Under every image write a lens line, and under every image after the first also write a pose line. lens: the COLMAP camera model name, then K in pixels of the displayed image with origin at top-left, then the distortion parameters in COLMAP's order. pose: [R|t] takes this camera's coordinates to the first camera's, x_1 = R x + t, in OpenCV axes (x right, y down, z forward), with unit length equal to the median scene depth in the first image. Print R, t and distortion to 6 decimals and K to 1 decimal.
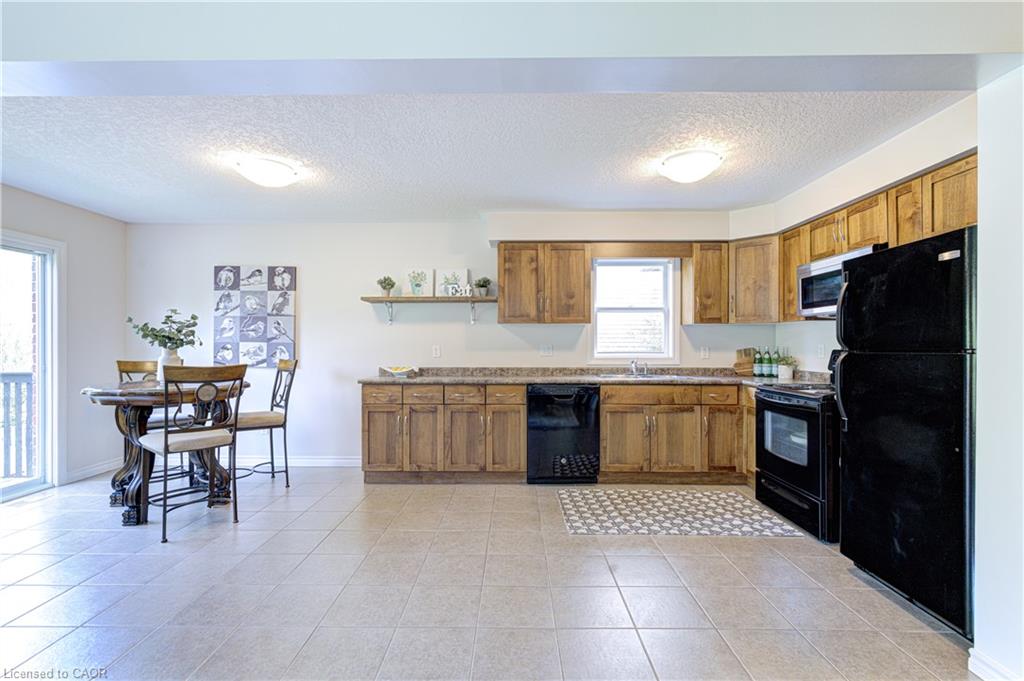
lens RADIAL K [[457.7, 0, 512.0], [0, 457.7, 340.5], [0, 0, 1]] dist [0.002285, 0.000372]
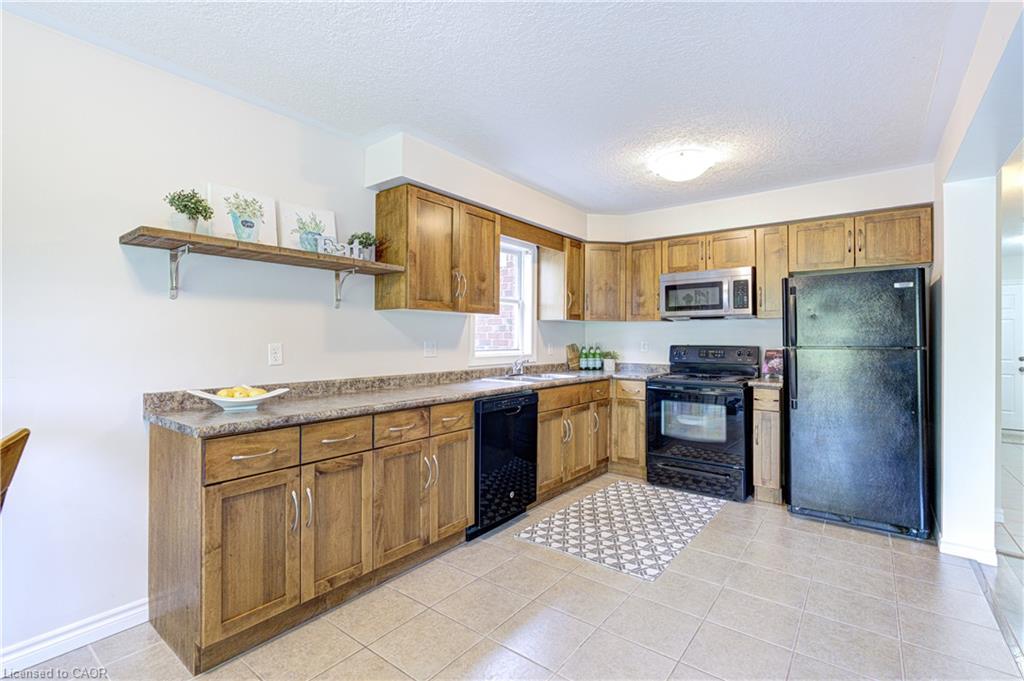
lens RADIAL K [[464.8, 0, 512.3], [0, 464.8, 329.3], [0, 0, 1]] dist [-0.001788, -0.000154]
pose [[0.602149, 0.018513, 0.798169, -0.499843], [-0.012136, 0.999828, -0.014034, -0.000670], [-0.798291, -0.001236, 0.602270, 0.526498]]
